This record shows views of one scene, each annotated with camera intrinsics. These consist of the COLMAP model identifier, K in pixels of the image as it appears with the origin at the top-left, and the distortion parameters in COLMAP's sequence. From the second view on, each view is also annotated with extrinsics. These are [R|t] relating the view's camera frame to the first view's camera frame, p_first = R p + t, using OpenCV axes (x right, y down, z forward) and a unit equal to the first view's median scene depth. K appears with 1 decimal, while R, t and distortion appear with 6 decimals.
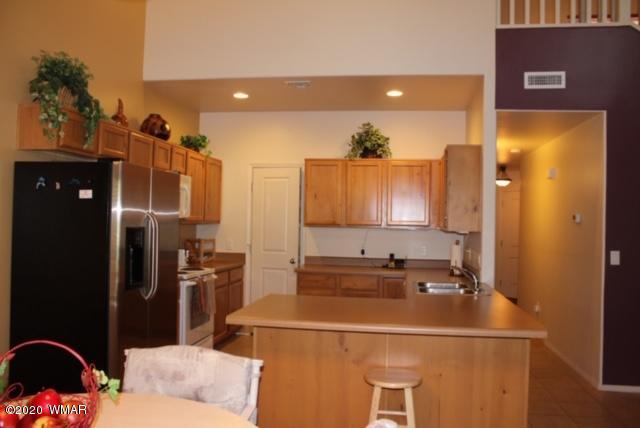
lens RADIAL K [[535.8, 0, 311.7], [0, 535.8, 215.1], [0, 0, 1]] dist [-0.177653, 0.172775]
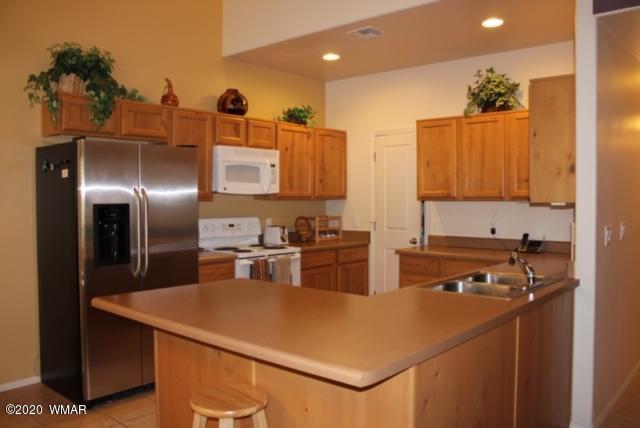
lens RADIAL K [[535.8, 0, 311.7], [0, 535.8, 215.1], [0, 0, 1]] dist [-0.177653, 0.172775]
pose [[0.847546, -0.005907, -0.530689, 0.290578], [0.027294, 0.999100, 0.032469, 0.012520], [0.530020, -0.042004, 0.846944, 0.195771]]
